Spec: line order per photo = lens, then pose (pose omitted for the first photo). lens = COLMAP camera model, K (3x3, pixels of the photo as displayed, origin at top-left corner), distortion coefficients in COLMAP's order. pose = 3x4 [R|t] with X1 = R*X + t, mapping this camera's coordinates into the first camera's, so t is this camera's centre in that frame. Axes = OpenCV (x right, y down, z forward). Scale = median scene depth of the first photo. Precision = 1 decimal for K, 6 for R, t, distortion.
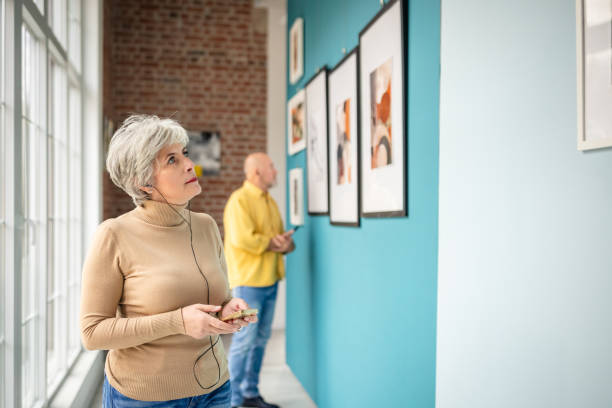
lens RADIAL K [[626.2, 0, 297.5], [0, 626.2, 223.0], [0, 0, 1]] dist [0.004373, 0.001324]
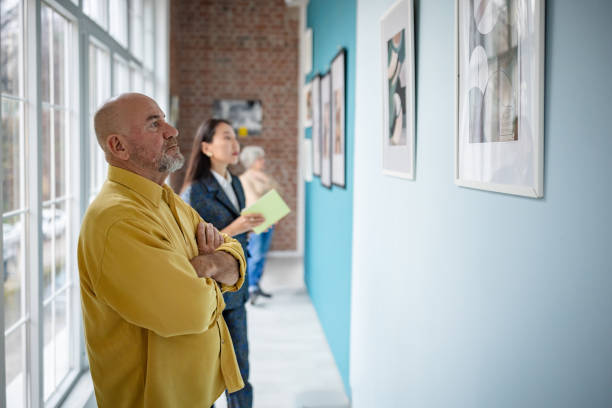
lens RADIAL K [[614.5, 0, 305.0], [0, 614.5, 178.4], [0, 0, 1]] dist [0.001569, 0.003651]
pose [[0.994664, 0.013383, -0.102300, 0.093318], [-0.009093, 0.999064, 0.042286, -0.041971], [0.102770, -0.041130, 0.993854, -0.232989]]
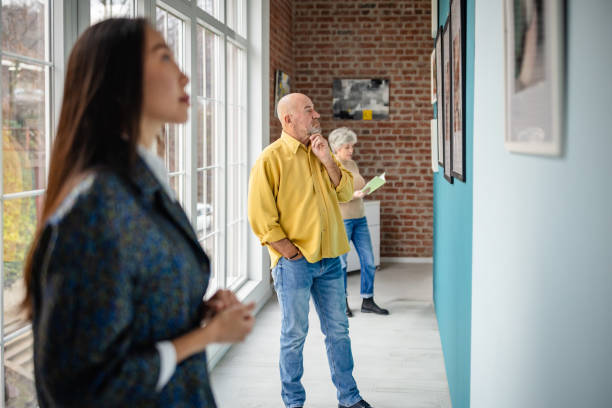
lens RADIAL K [[604.4, 0, 370.6], [0, 604.4, 158.2], [0, 0, 1]] dist [-0.001321, 0.000654]
pose [[0.966605, 0.009822, -0.256081, 0.113744], [-0.005282, 0.999817, 0.018410, -0.027592], [0.256215, -0.016443, 0.966480, -0.012668]]
